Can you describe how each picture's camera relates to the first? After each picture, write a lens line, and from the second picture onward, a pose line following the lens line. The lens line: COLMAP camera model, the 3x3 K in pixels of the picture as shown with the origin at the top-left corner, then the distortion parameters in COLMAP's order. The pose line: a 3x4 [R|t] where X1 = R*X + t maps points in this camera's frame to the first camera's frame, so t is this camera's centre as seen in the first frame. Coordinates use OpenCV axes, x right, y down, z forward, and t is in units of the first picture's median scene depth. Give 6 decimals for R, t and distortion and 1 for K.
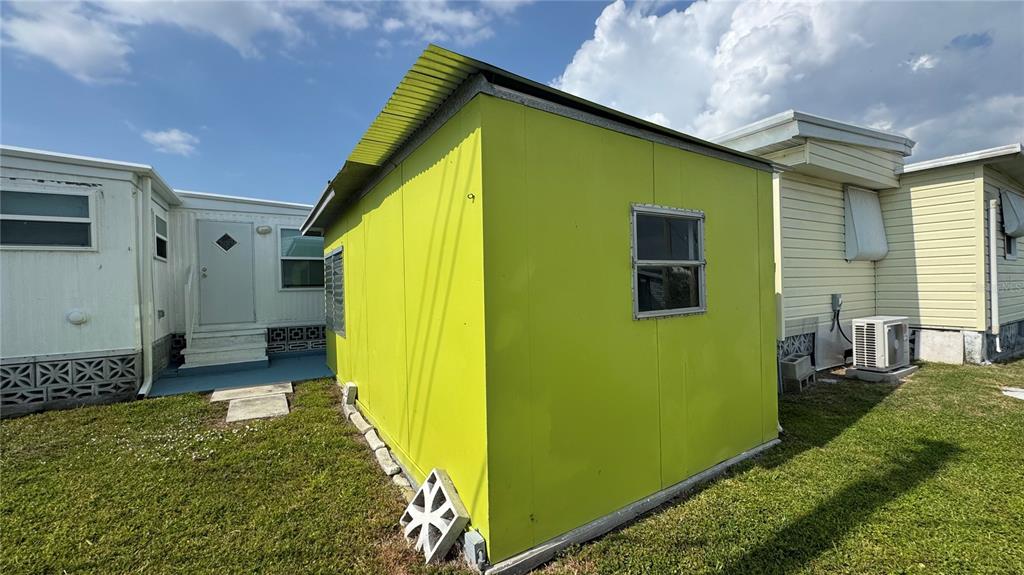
lens RADIAL K [[408.2, 0, 509.2], [0, 408.2, 288.2], [0, 0, 1]] dist [-0.002852, 0.000689]
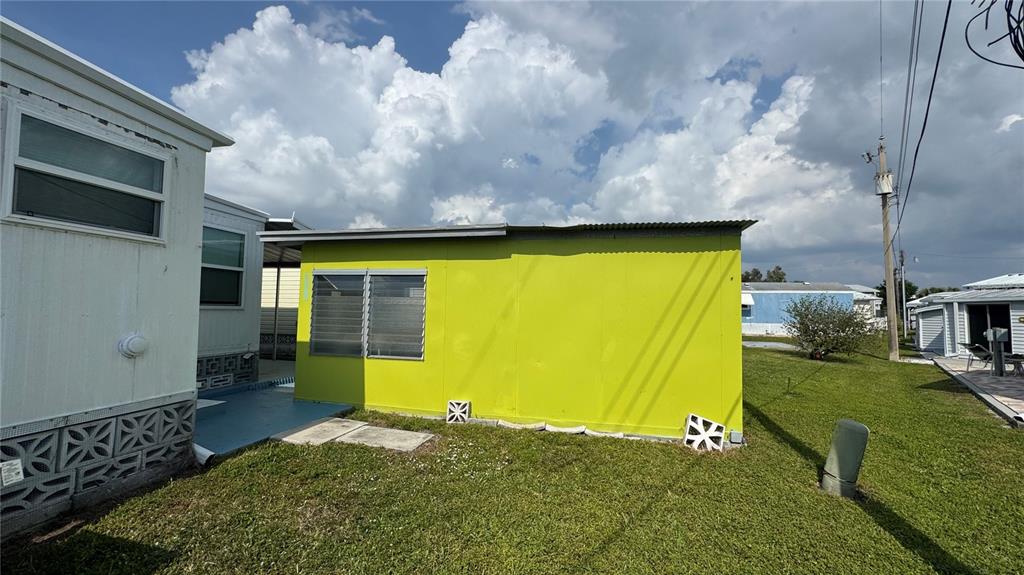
lens RADIAL K [[408.2, 0, 509.2], [0, 408.2, 288.2], [0, 0, 1]] dist [-0.002852, 0.000689]
pose [[0.694690, 0.070826, 0.715813, -1.122897], [-0.025752, 0.996951, -0.073652, 0.014150], [-0.718848, 0.032732, 0.694397, 0.145425]]
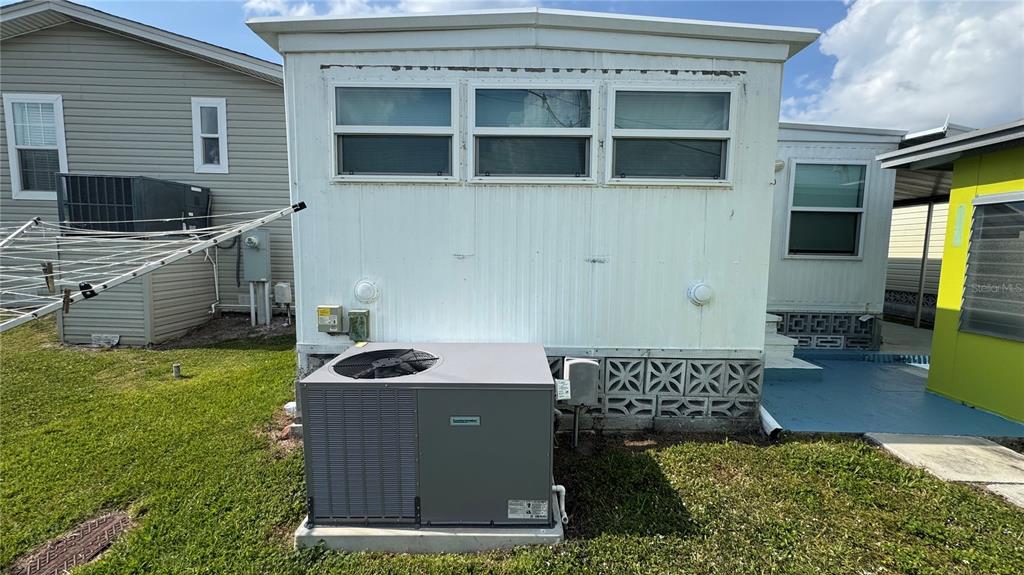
lens RADIAL K [[408.2, 0, 509.2], [0, 408.2, 288.2], [0, 0, 1]] dist [-0.002852, 0.000689]
pose [[0.857391, 0.082066, -0.508081, -1.002067], [-0.038521, 0.994669, 0.095655, 0.013993], [0.513222, -0.062442, 0.855981, 0.312513]]
